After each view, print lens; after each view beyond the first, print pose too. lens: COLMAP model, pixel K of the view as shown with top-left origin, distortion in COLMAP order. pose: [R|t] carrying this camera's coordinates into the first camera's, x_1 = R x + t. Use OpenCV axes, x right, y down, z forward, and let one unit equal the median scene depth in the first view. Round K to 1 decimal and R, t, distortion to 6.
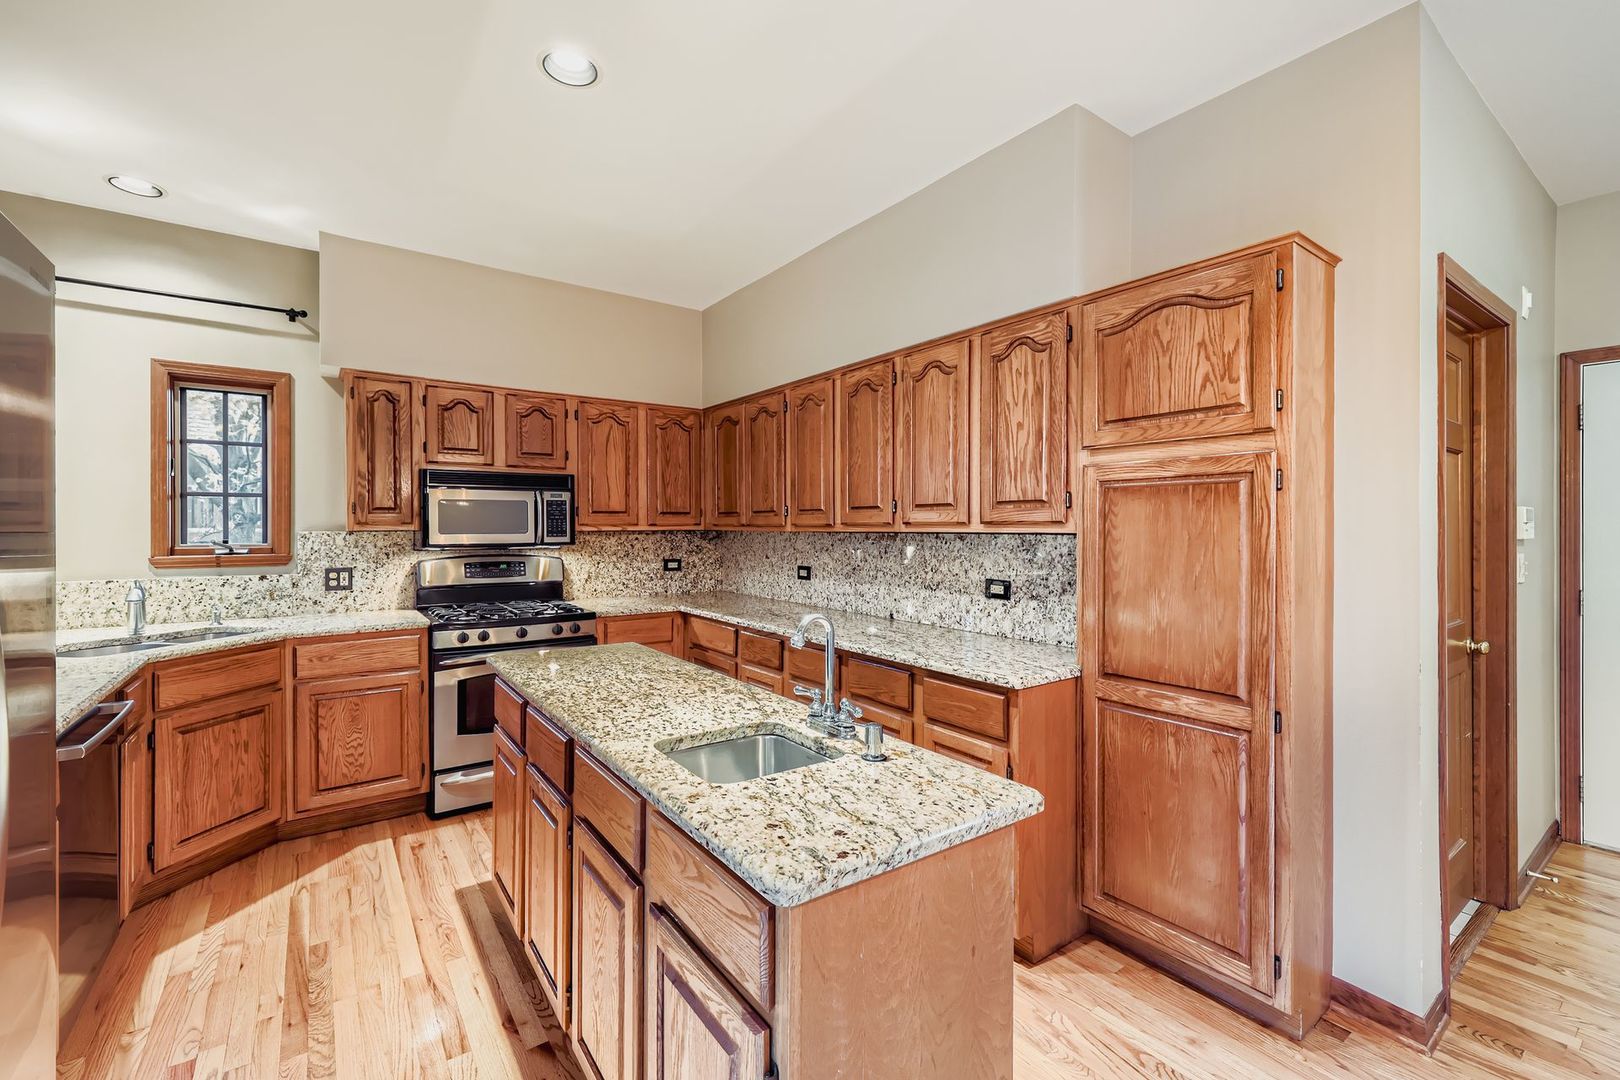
lens RADIAL K [[684.6, 0, 805.9], [0, 684.6, 531.5], [0, 0, 1]] dist [0.005146, 0.000134]
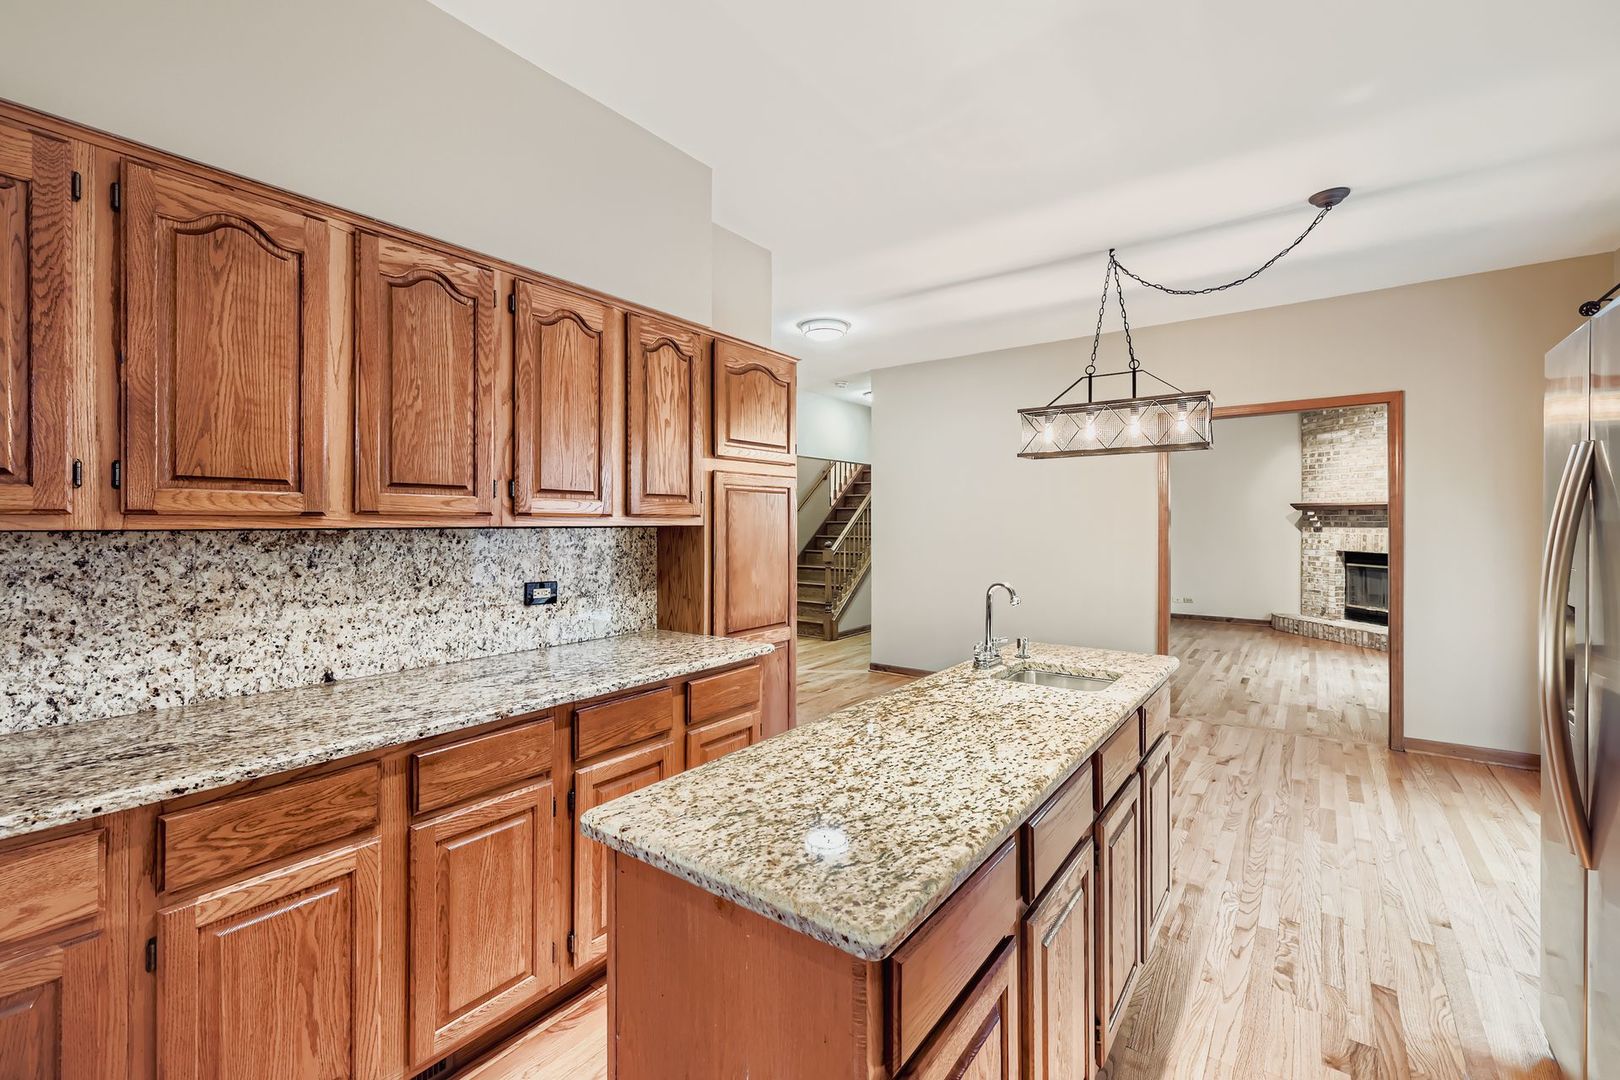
lens RADIAL K [[684.6, 0, 814.7], [0, 684.6, 524.8], [0, 0, 1]] dist [0.005146, 0.000134]
pose [[-0.312931, -0.005426, 0.949760, -0.627435], [0.004155, 0.999966, 0.007082, -0.005009], [-0.949767, 0.006162, -0.312898, 0.935175]]
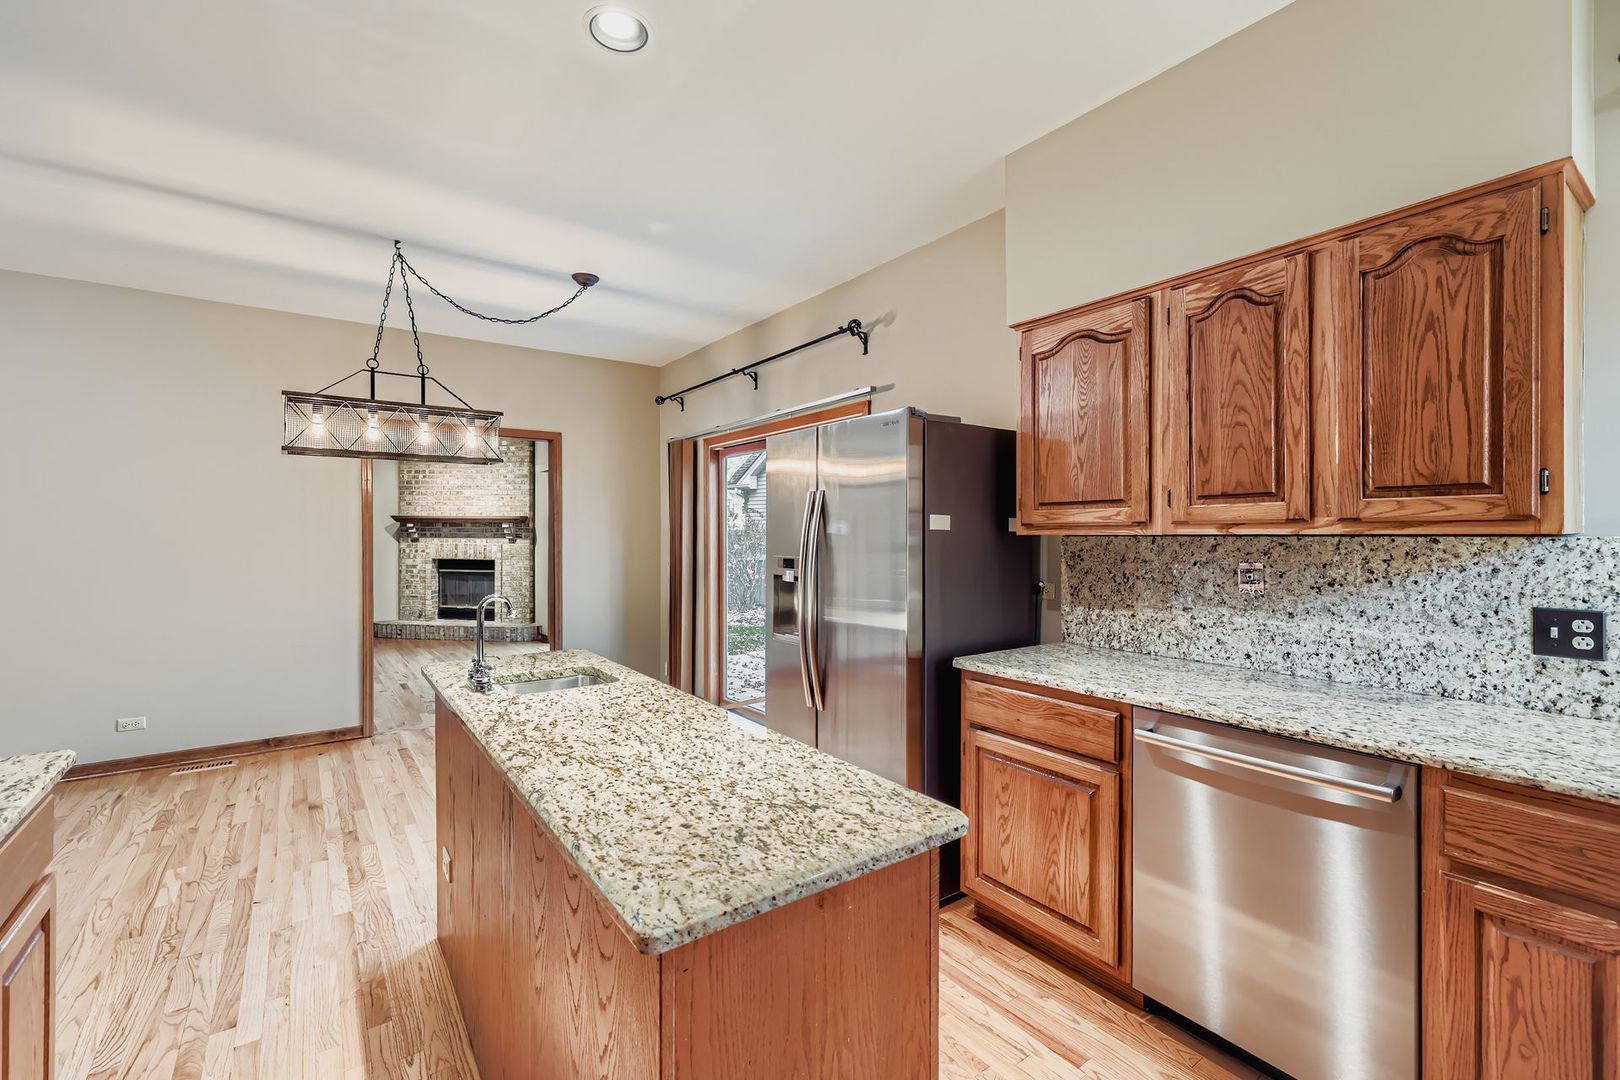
lens RADIAL K [[684.6, 0, 804.4], [0, 684.6, 537.7], [0, 0, 1]] dist [0.005146, 0.000134]
pose [[-0.999955, -0.001647, -0.009393, -0.299265], [-0.001745, 0.999944, 0.010414, -0.002651], [0.009376, 0.010430, -0.999902, 1.202896]]
